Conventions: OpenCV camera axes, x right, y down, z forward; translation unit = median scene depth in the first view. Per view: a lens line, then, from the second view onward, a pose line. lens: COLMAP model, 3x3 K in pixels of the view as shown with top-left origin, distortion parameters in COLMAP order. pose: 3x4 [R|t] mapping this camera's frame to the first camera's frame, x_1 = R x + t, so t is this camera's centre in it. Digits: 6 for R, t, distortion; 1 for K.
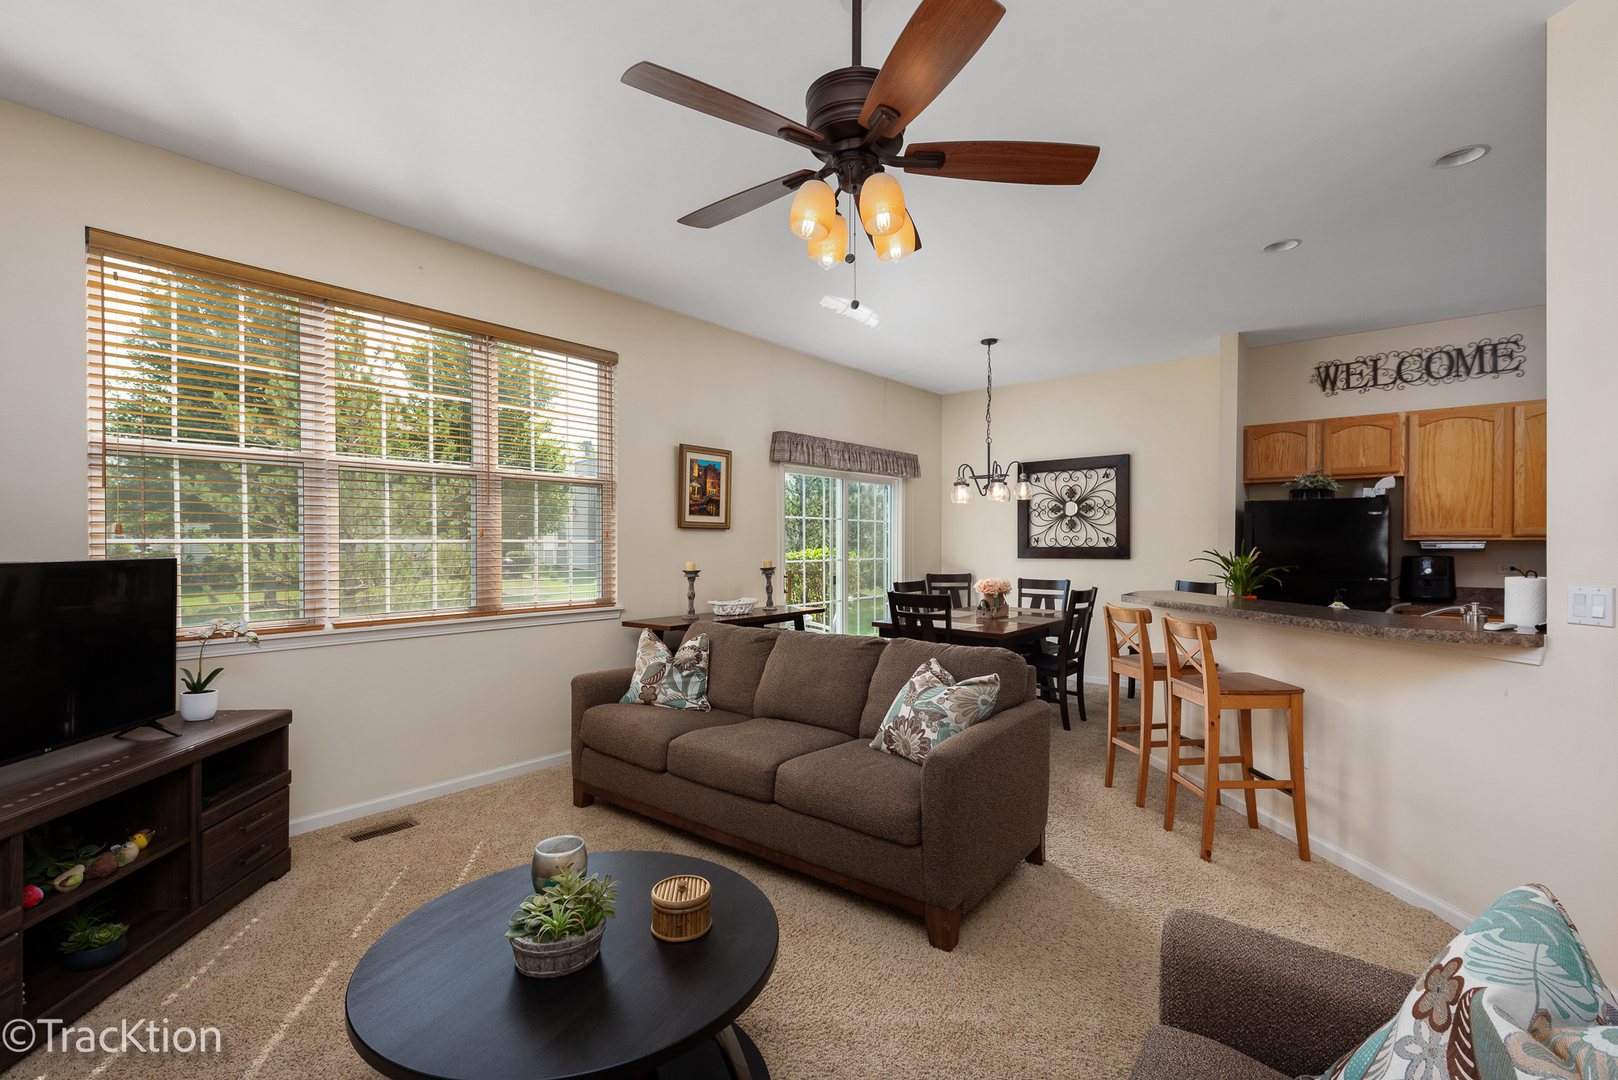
lens RADIAL K [[726.3, 0, 849.4], [0, 726.3, 533.2], [0, 0, 1]] dist [0.001682, -0.000025]
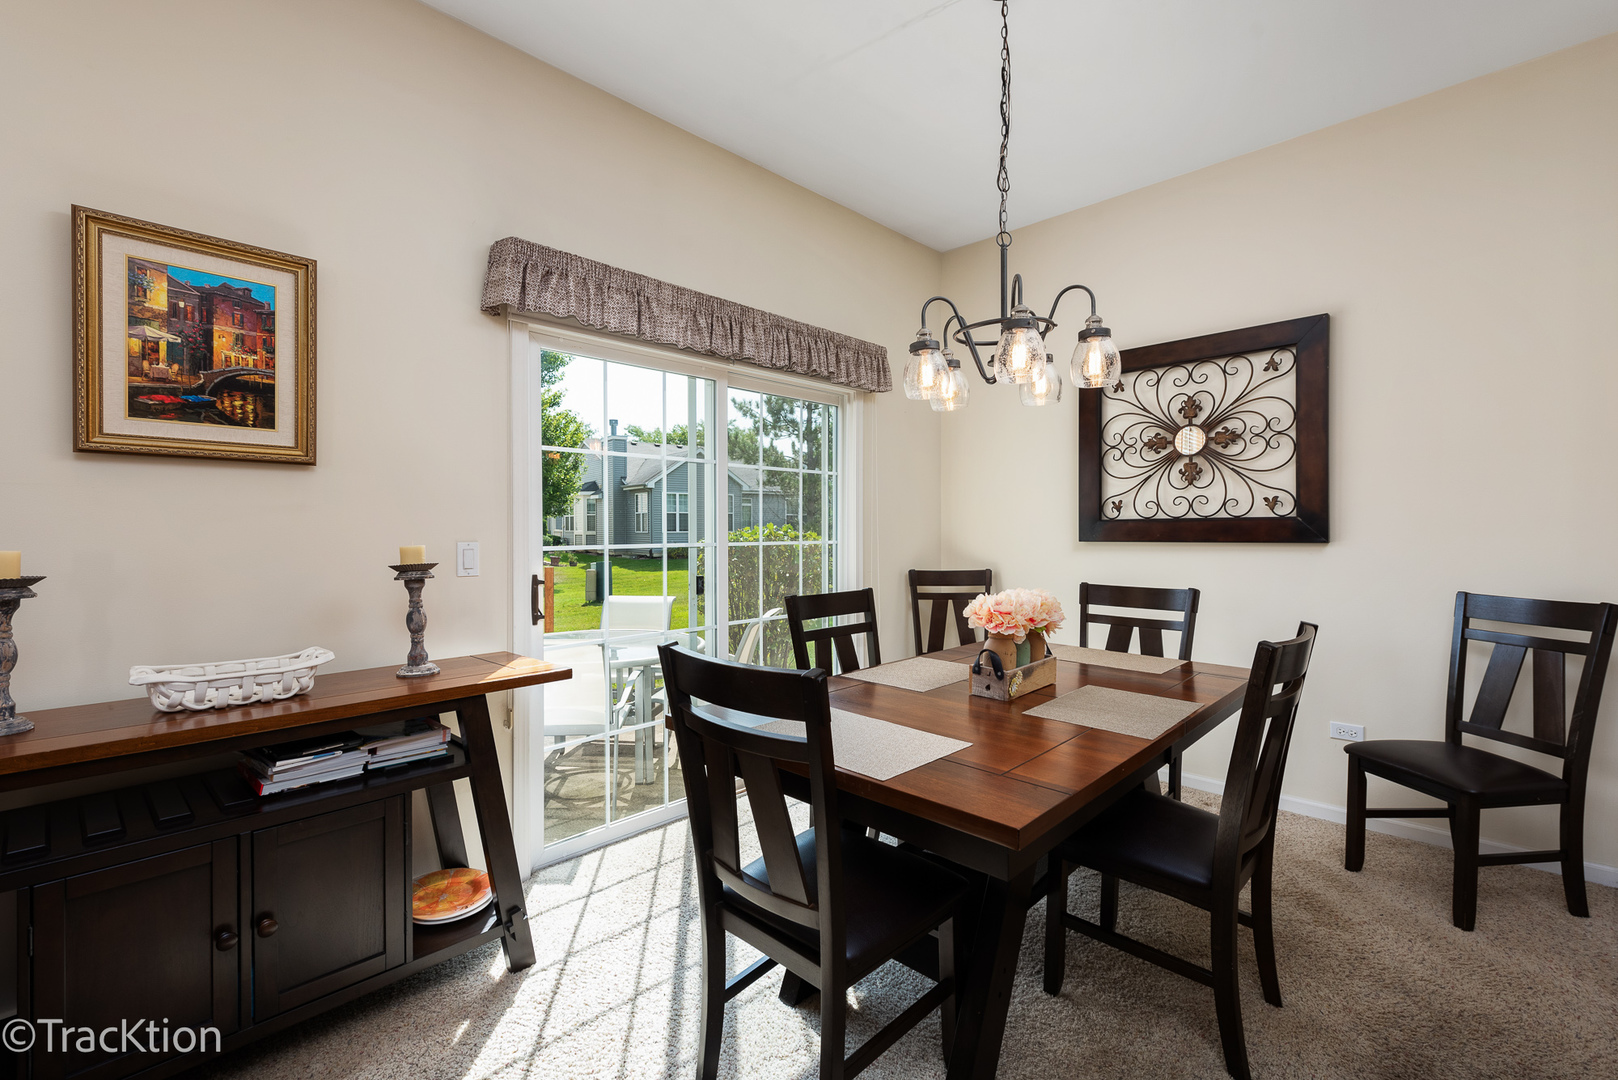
lens RADIAL K [[707.5, 0, 830.6], [0, 707.5, 534.4], [0, 0, 1]] dist [0.000082, -0.000010]
pose [[0.994317, -0.002085, -0.106442, 0.116426], [0.004254, 0.999788, 0.020158, 0.019867], [0.106378, -0.020496, 0.994115, 0.509983]]
